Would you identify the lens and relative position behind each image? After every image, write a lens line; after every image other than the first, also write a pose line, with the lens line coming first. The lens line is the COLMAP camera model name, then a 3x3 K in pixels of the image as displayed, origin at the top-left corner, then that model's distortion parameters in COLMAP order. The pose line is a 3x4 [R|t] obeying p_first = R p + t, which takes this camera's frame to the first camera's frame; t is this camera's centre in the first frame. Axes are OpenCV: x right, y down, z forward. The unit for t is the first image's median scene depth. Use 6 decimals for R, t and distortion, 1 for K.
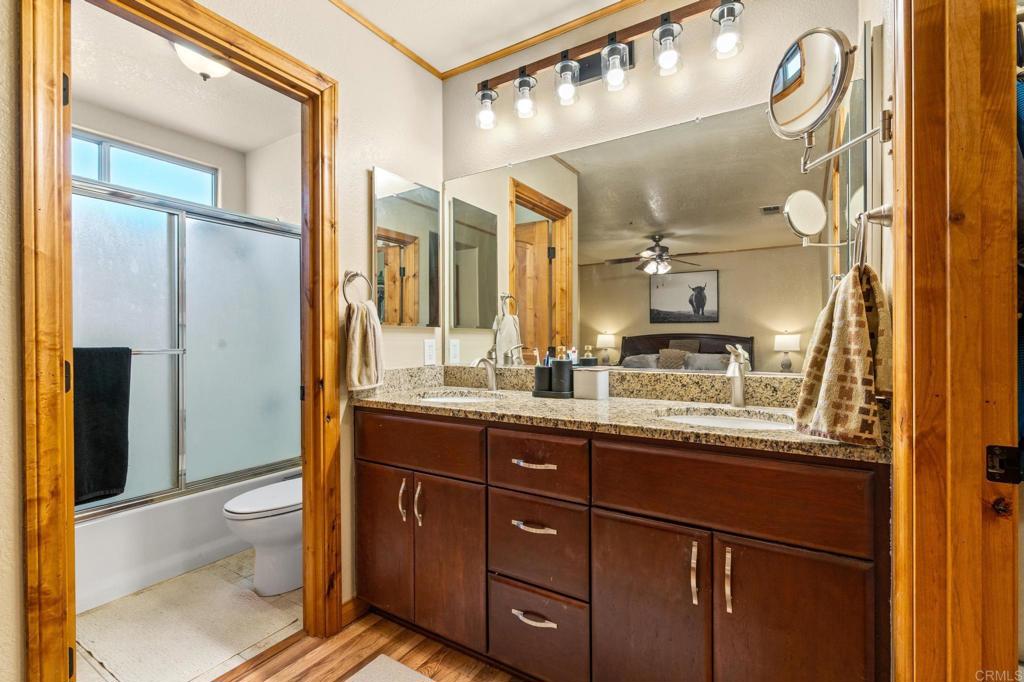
lens RADIAL K [[463.6, 0, 509.3], [0, 463.6, 338.9], [0, 0, 1]] dist [0.001553, 0.001064]
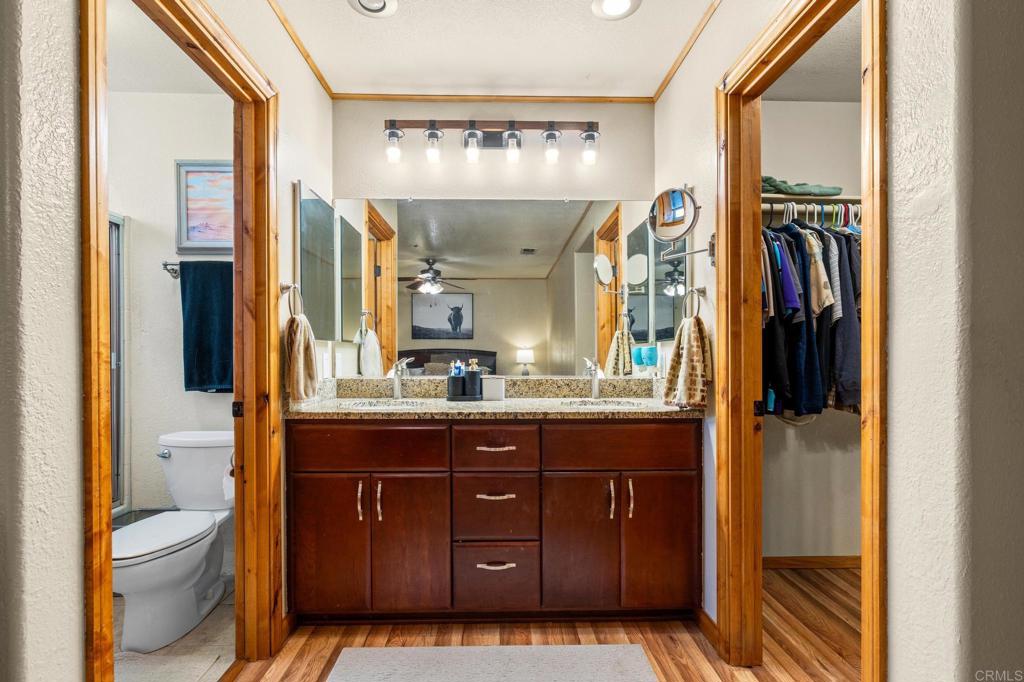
lens RADIAL K [[463.6, 0, 516.6], [0, 463.6, 351.1], [0, 0, 1]] dist [0.001553, 0.001064]
pose [[0.830986, 0.007322, 0.556245, -0.528660], [-0.004730, 0.999970, -0.006096, 0.001494], [-0.556273, 0.002434, 0.830996, -0.106487]]
